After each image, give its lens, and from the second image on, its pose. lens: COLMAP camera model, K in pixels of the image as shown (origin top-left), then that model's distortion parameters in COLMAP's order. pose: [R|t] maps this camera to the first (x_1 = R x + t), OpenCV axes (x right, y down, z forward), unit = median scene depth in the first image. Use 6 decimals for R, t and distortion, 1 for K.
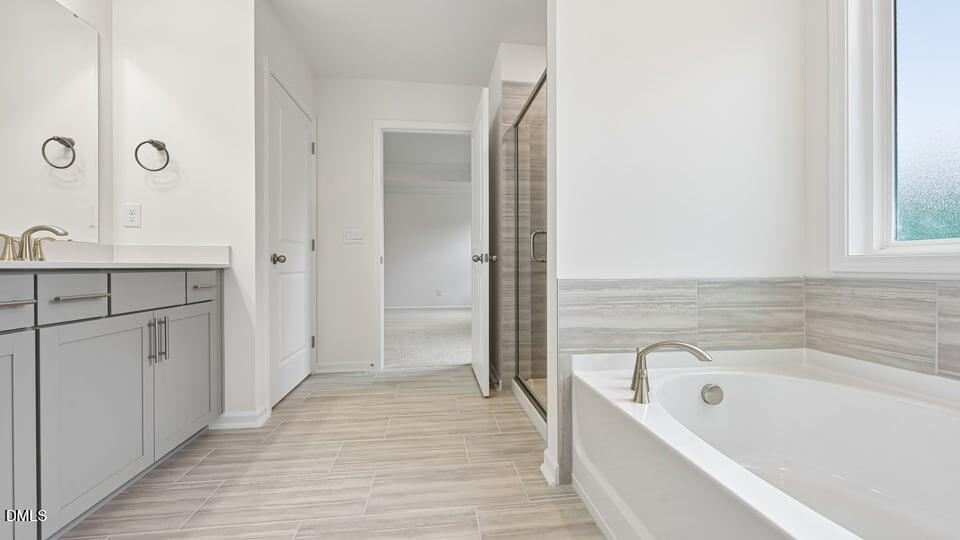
lens RADIAL K [[384.2, 0, 480.8], [0, 384.2, 268.4], [0, 0, 1]] dist [-0.000316, -0.000179]
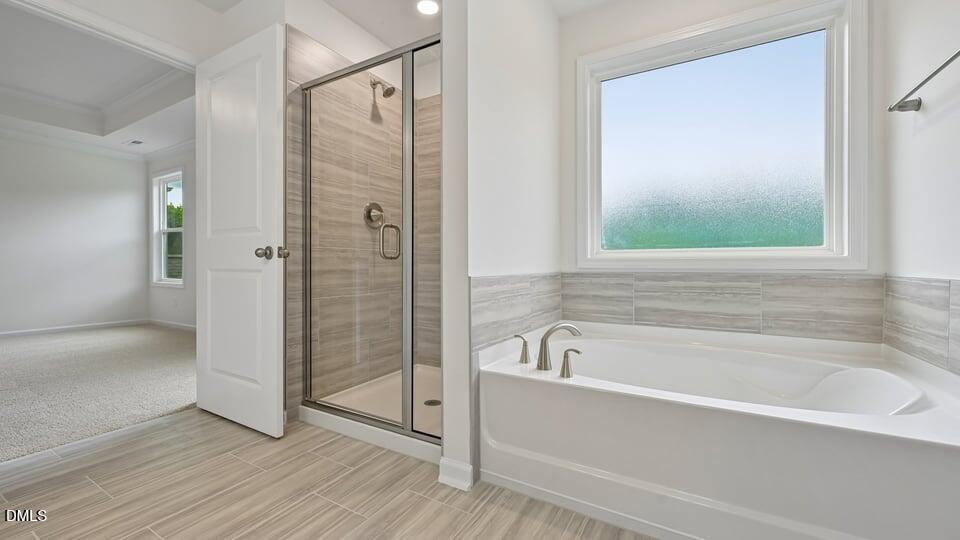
lens RADIAL K [[384.2, 0, 480.6], [0, 384.2, 263.6], [0, 0, 1]] dist [-0.000316, -0.000179]
pose [[0.604095, 0.003915, 0.796903, -0.555453], [-0.000070, 0.999988, -0.004859, -0.002275], [-0.796913, 0.002880, 0.604088, 0.376272]]
